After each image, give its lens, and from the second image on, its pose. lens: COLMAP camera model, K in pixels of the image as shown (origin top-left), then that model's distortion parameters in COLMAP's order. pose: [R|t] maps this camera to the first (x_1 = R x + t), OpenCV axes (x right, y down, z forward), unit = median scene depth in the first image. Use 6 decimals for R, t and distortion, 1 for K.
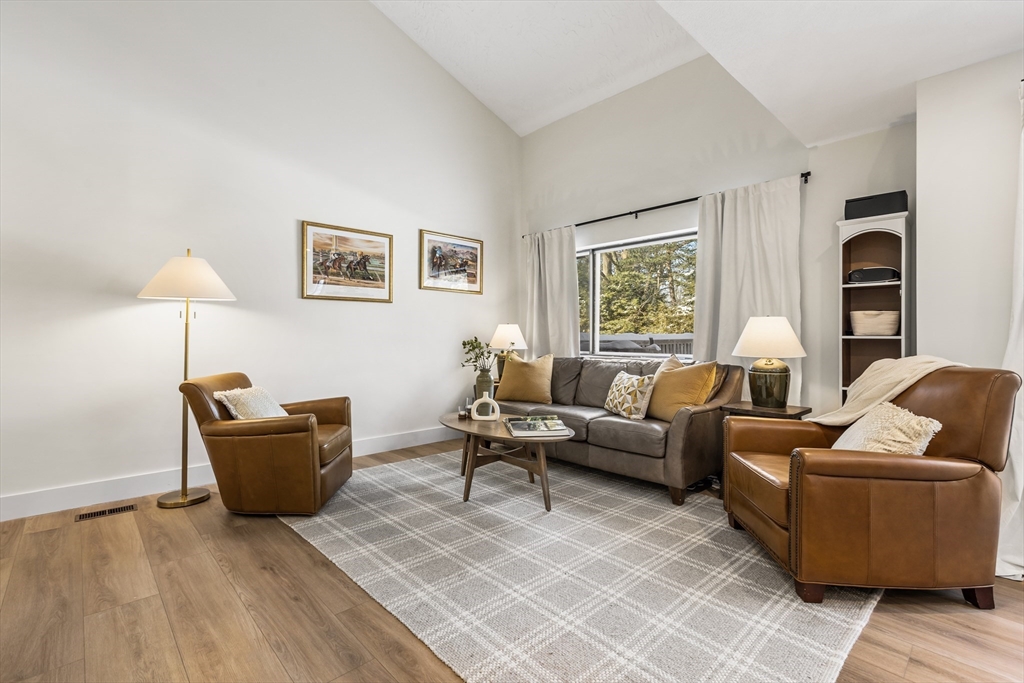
lens RADIAL K [[460.0, 0, 514.2], [0, 460.0, 337.9], [0, 0, 1]] dist [0.002310, -0.001312]
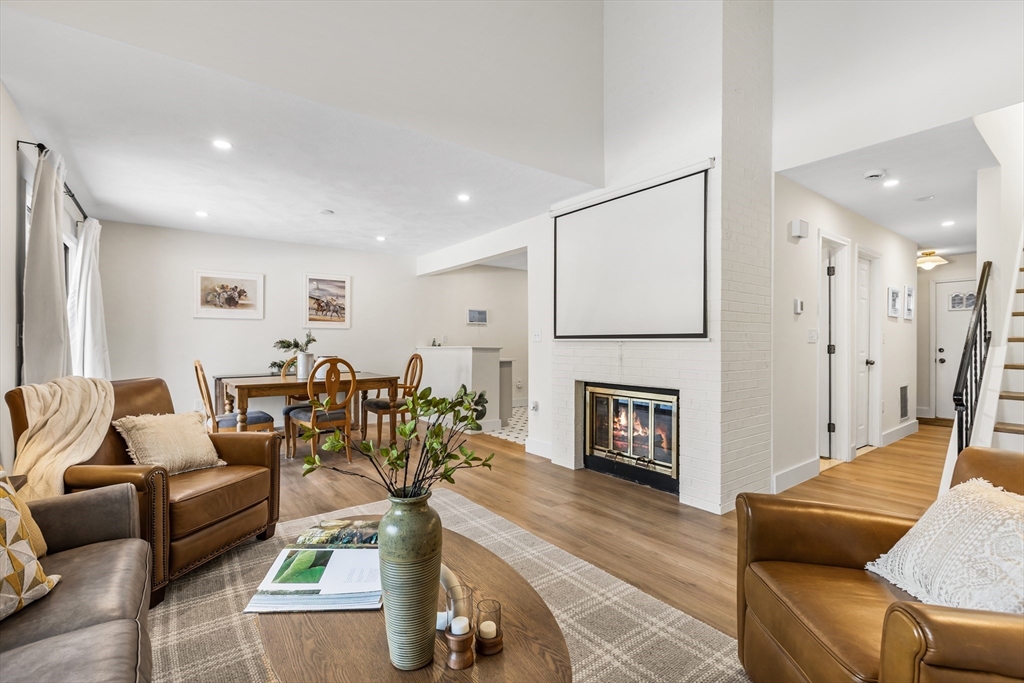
lens RADIAL K [[460.0, 0, 511.7], [0, 460.0, 342.4], [0, 0, 1]] dist [0.002310, -0.001312]
pose [[-0.993939, 0.000609, 0.109934, -0.235267], [0.000866, 0.999997, 0.002288, -0.040485], [-0.109932, 0.002370, -0.993936, 1.905286]]
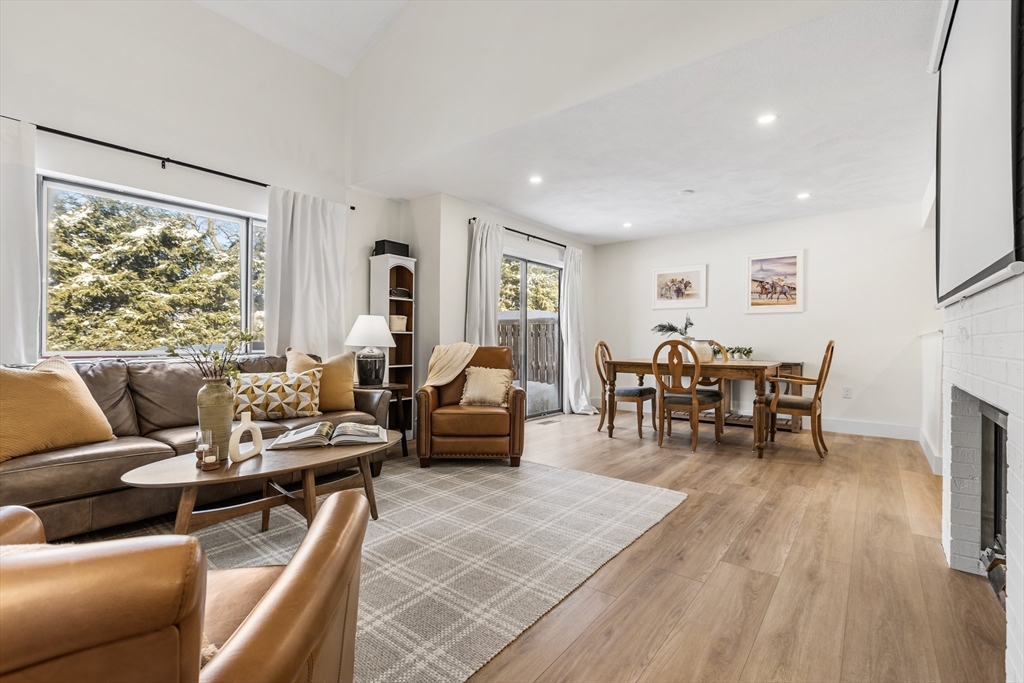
lens RADIAL K [[460.0, 0, 506.2], [0, 460.0, 340.0], [0, 0, 1]] dist [0.002310, -0.001312]
pose [[-0.137314, -0.001909, 0.990526, -1.039437], [-0.004156, 0.999990, 0.001351, 0.025765], [-0.990519, -0.003931, -0.137320, 1.058742]]
